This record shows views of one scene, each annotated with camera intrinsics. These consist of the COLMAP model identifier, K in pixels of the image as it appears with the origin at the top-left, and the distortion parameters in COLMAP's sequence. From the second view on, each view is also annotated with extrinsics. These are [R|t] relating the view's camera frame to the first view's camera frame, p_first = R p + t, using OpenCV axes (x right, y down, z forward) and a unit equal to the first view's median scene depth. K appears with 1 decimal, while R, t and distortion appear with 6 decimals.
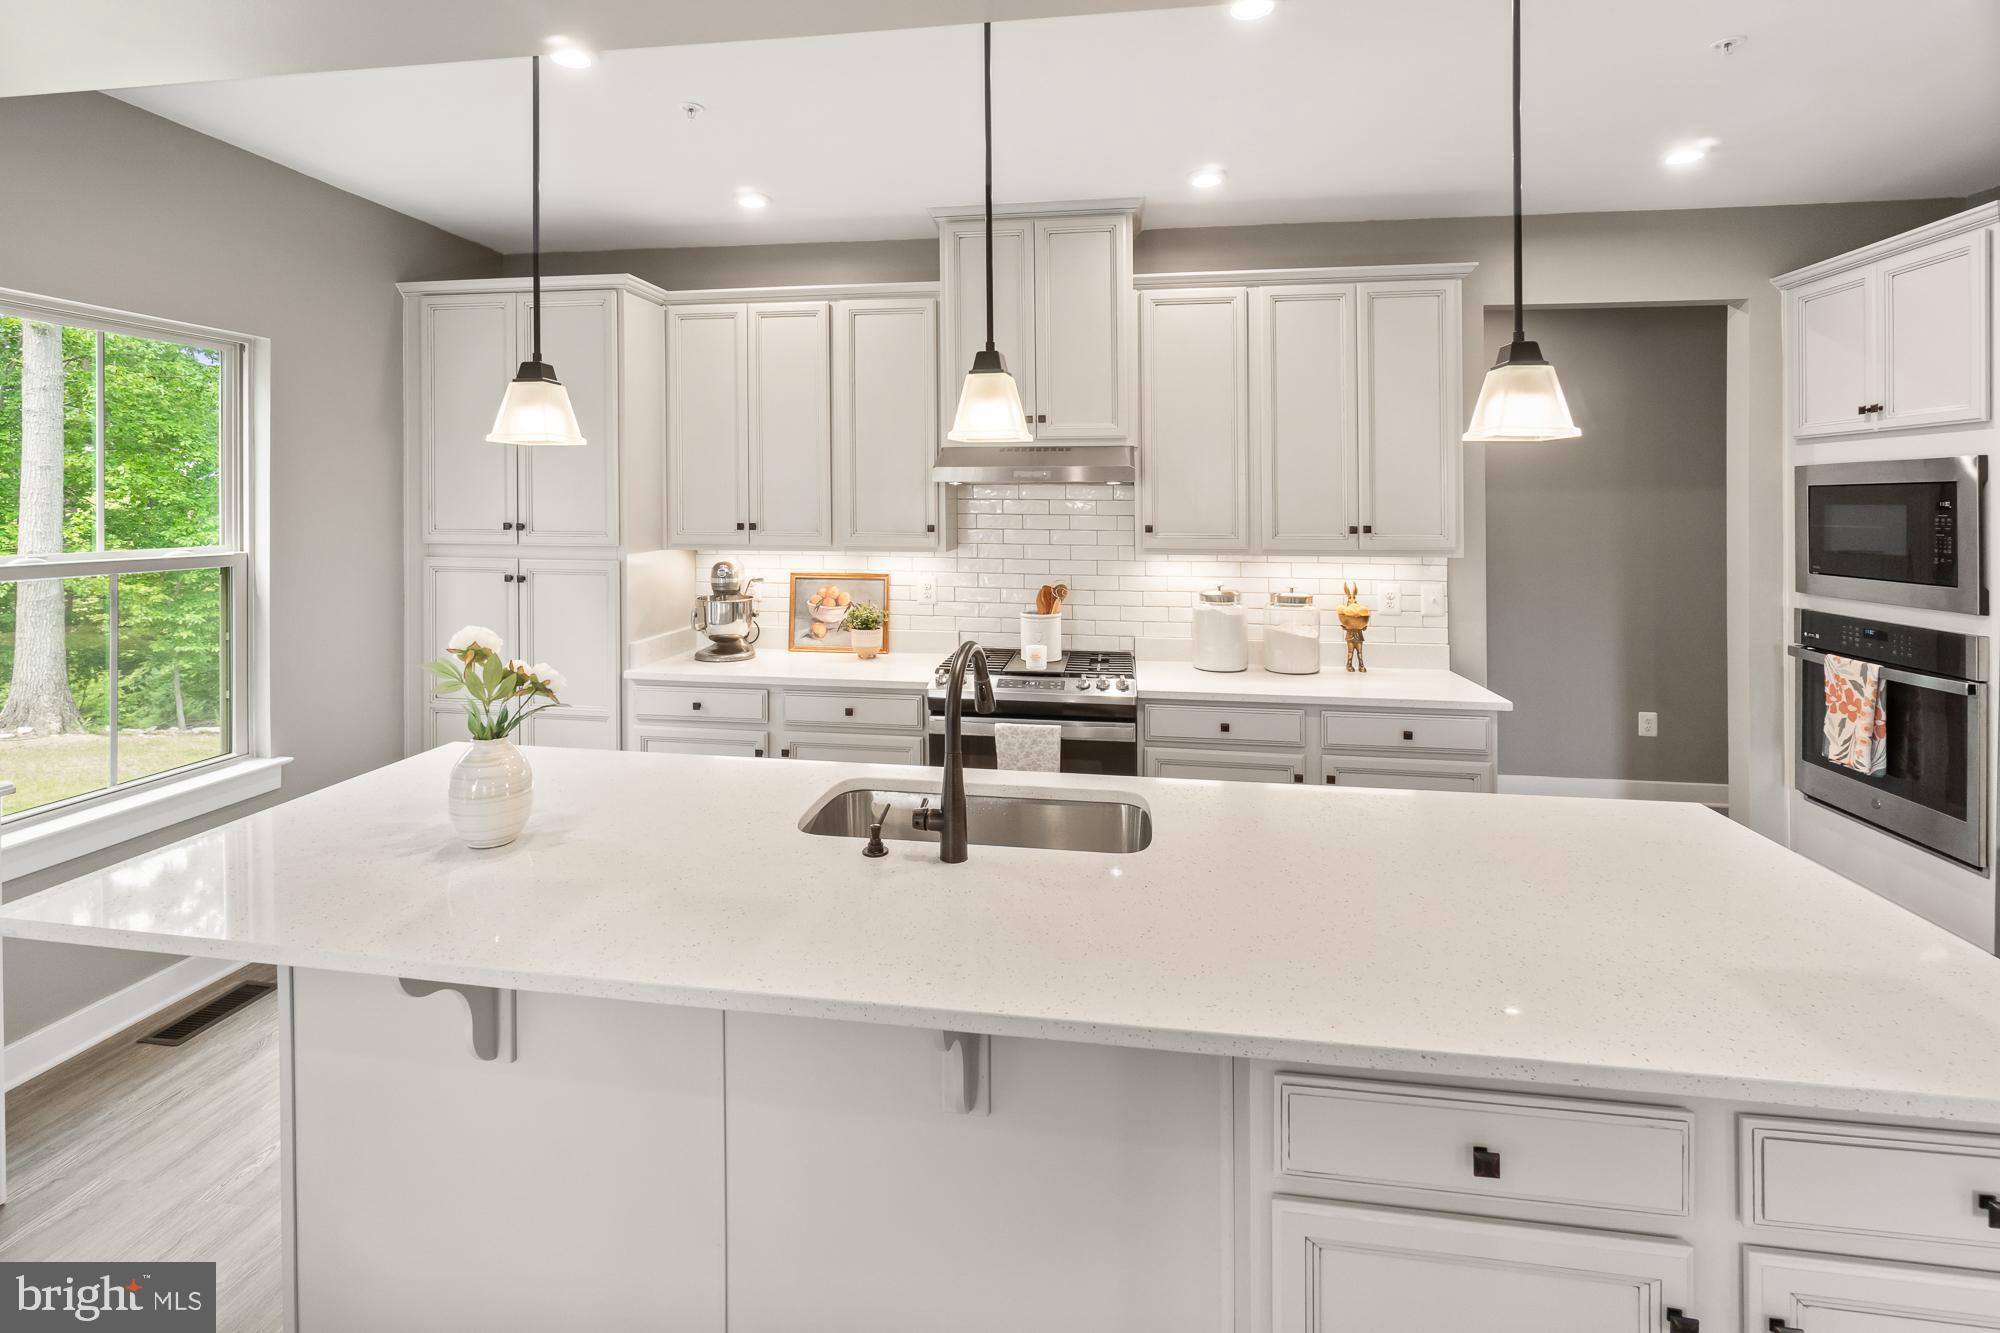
lens RADIAL K [[904.4, 0, 979.1], [0, 904.4, 513.8], [0, 0, 1]] dist [-0.005147, 0.003450]
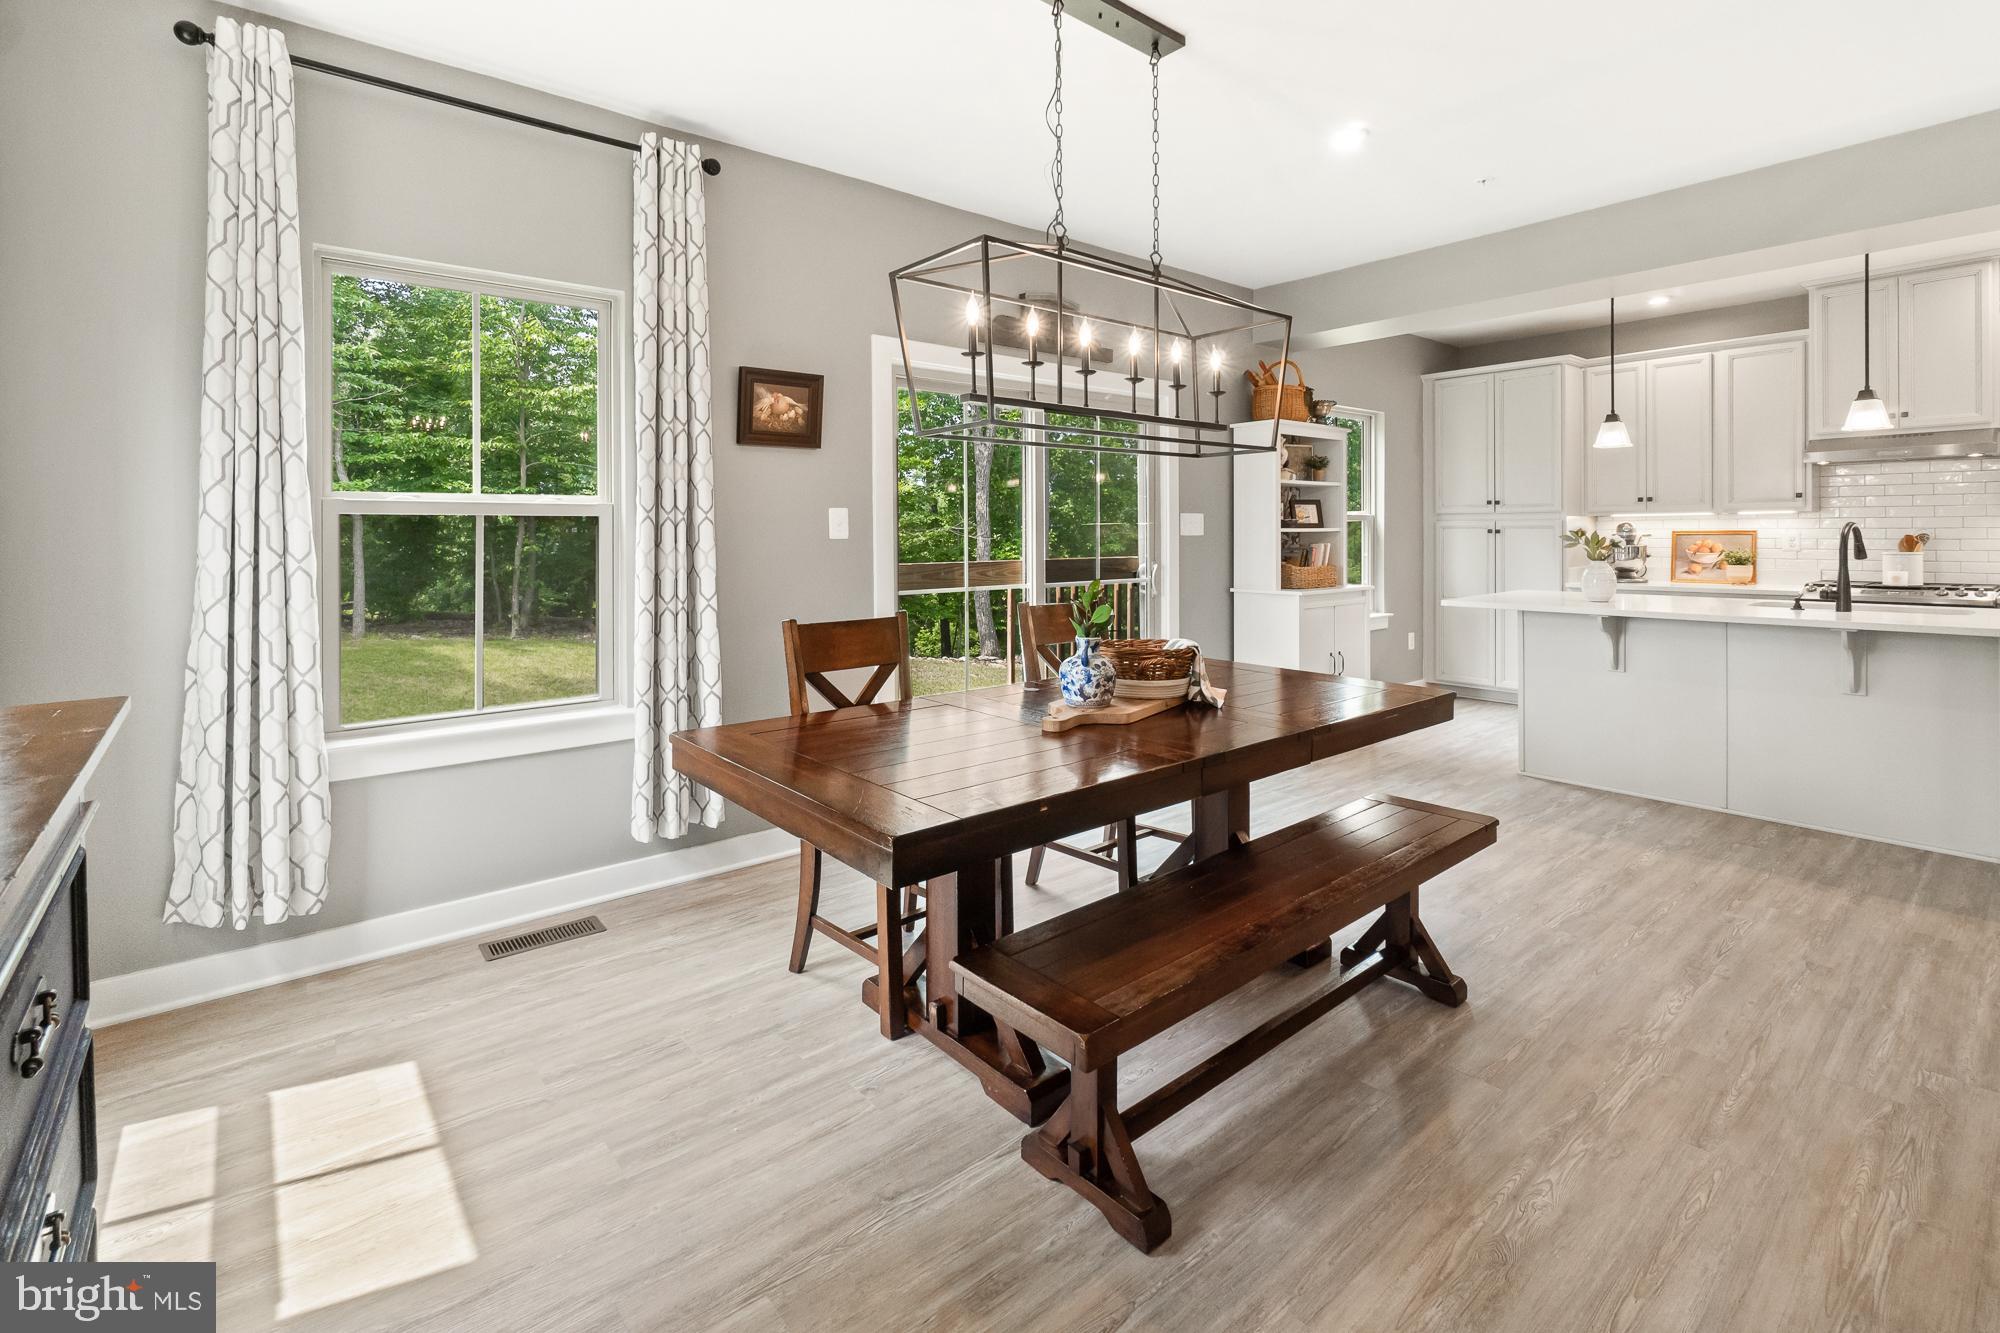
lens RADIAL K [[904.4, 0, 996.4], [0, 904.4, 556.1], [0, 0, 1]] dist [-0.005147, 0.003450]
pose [[0.747798, 0.005586, -0.663903, -0.054755], [0.005138, 0.999886, 0.014200, 0.089483], [0.663907, -0.014029, 0.747684, -1.011308]]
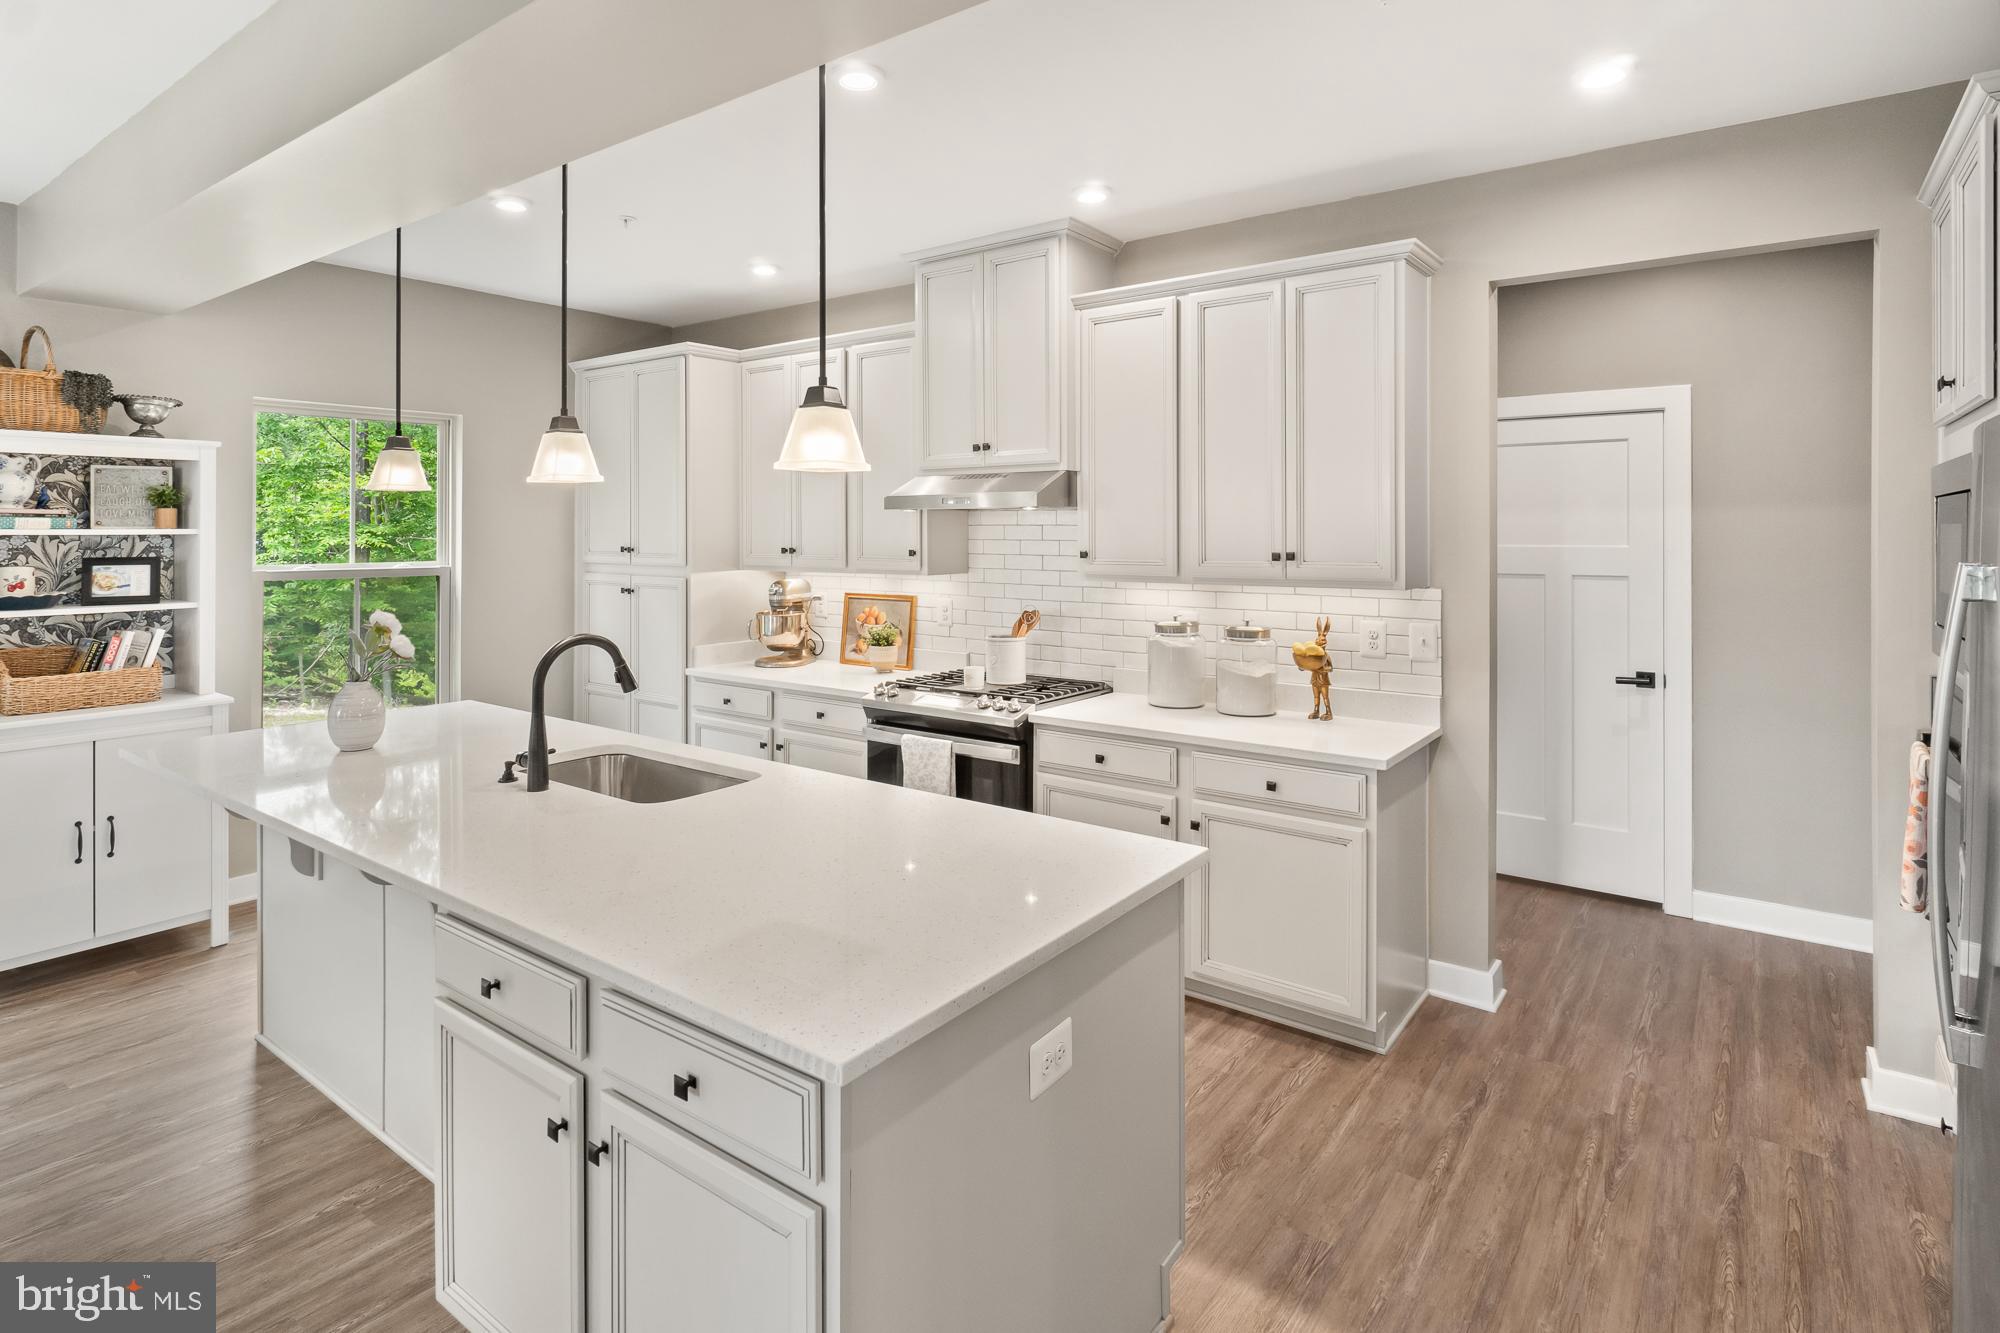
lens RADIAL K [[1032.5, 0, 984.1], [0, 1032.5, 527.1], [0, 0, 1]] dist [-0.002538, -0.000544]
pose [[0.878772, -0.006632, -0.477195, 0.606695], [0.000329, 0.999912, -0.013290, 0.002026], [0.477241, 0.011522, 0.878697, -0.030449]]
